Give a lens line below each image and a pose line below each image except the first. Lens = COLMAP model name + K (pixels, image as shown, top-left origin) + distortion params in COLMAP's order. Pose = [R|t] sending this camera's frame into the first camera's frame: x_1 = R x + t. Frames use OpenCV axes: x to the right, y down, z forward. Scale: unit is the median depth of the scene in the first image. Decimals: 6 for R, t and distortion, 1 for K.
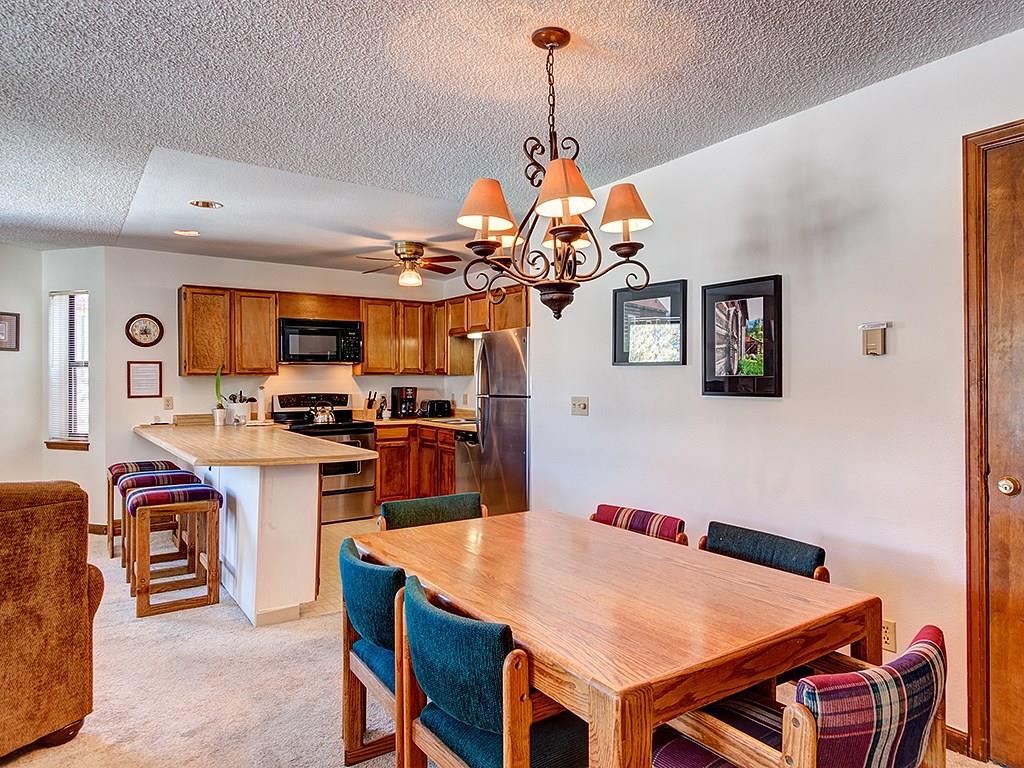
lens RADIAL K [[658.1, 0, 567.0], [0, 658.1, 383.2], [0, 0, 1]] dist [0.006495, -0.001240]
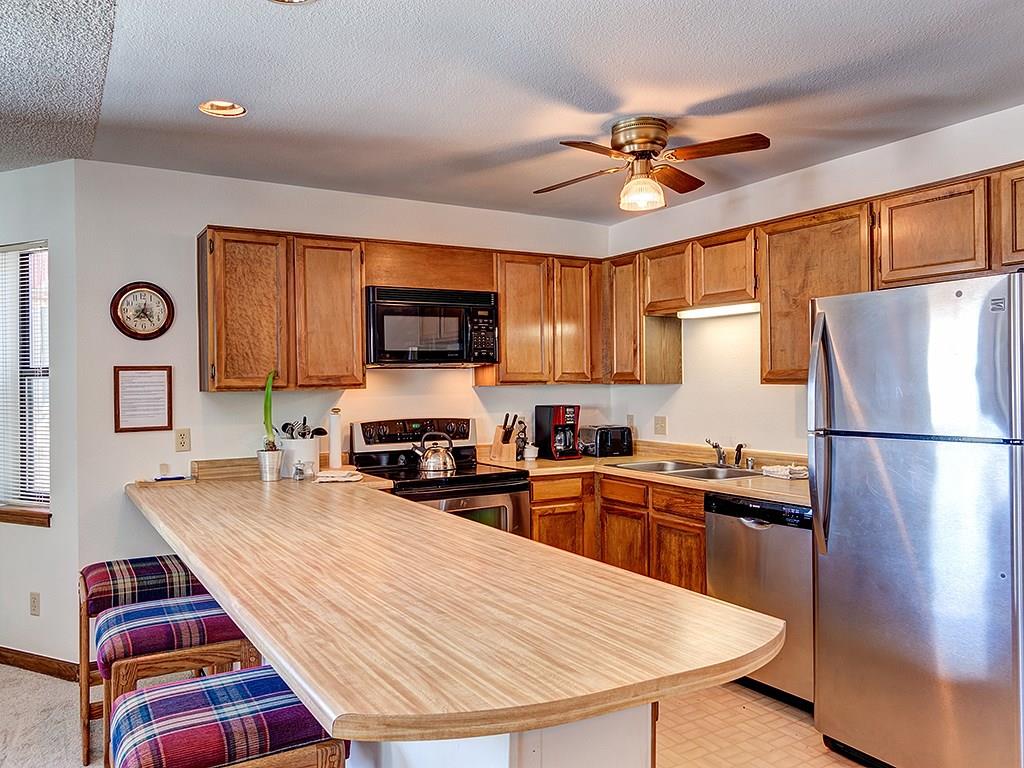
lens RADIAL K [[763.1, 0, 506.4], [0, 763.1, 381.6], [0, 0, 1]] dist [0.013766, 0.009209]
pose [[0.993170, -0.009501, -0.116288, -0.246234], [0.008848, 0.999942, -0.006125, -0.012734], [0.116339, 0.005054, 0.993197, 0.372048]]
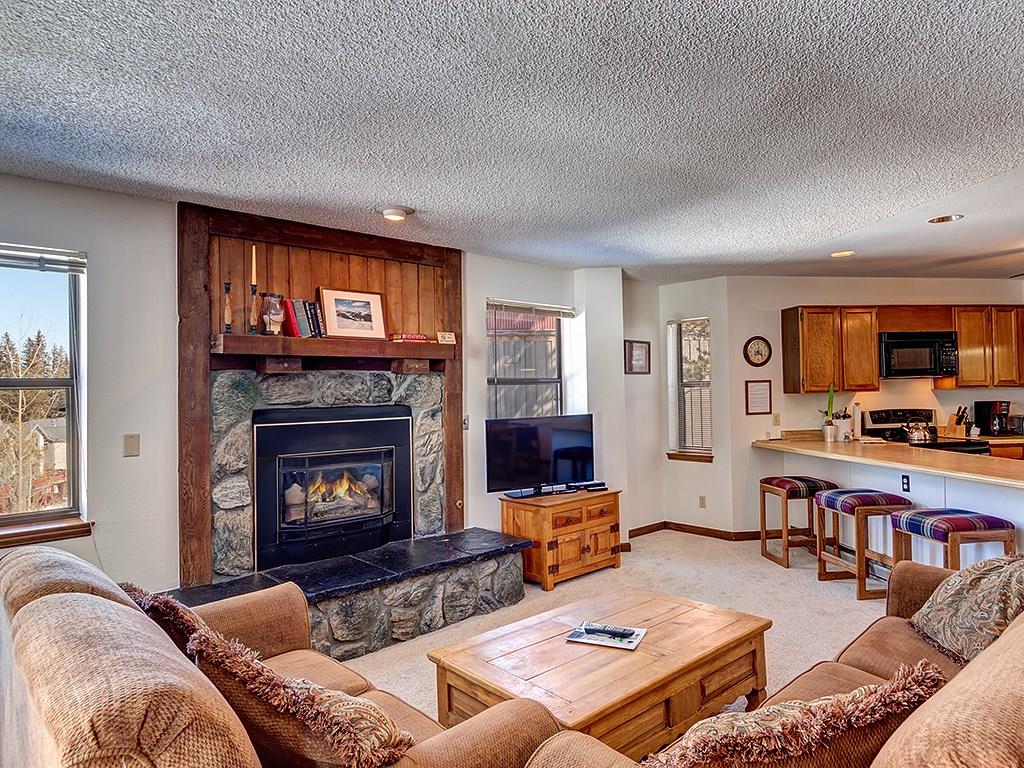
lens RADIAL K [[650.5, 0, 552.7], [0, 650.5, 381.1], [0, 0, 1]] dist [0.014872, 0.002304]
pose [[0.893058, -0.024172, -0.449292, -0.440611], [0.017201, 0.999660, -0.019593, -0.016222], [0.449613, 0.009770, 0.893170, -0.085202]]
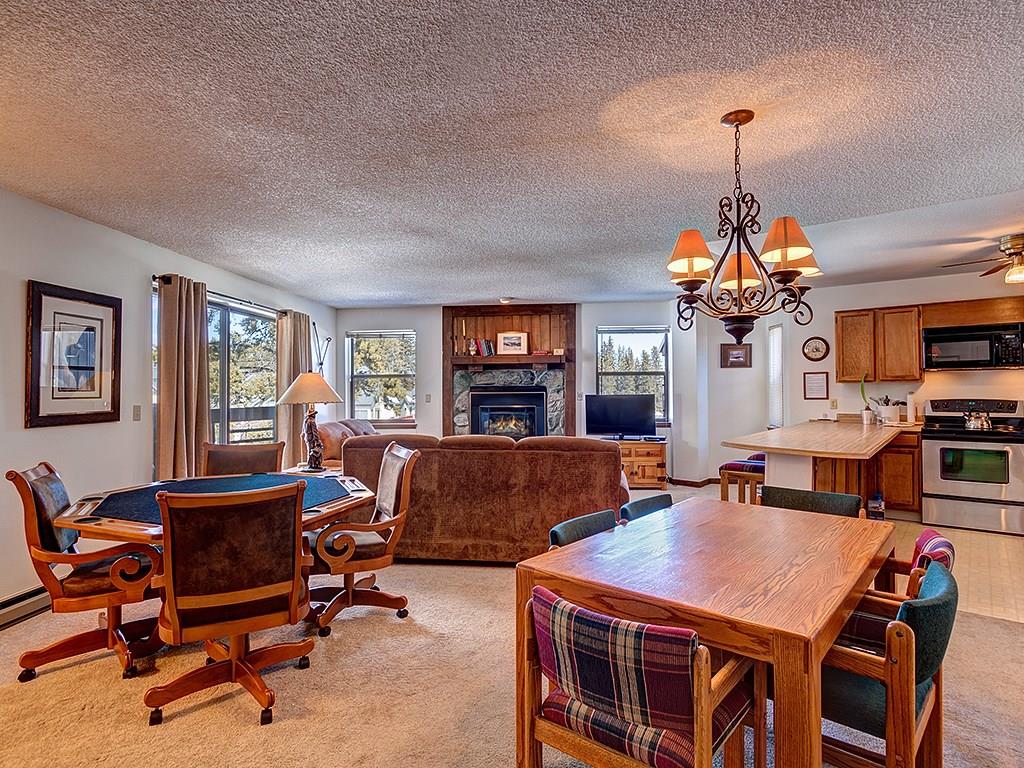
lens RADIAL K [[576.8, 0, 507.2], [0, 576.8, 380.8], [0, 0, 1]] dist [0.004332, 0.000654]
pose [[0.229945, -0.009145, -0.973161, 0.335224], [0.003333, 0.999957, -0.008609, -0.007521], [0.973198, -0.001264, 0.229965, 0.118000]]
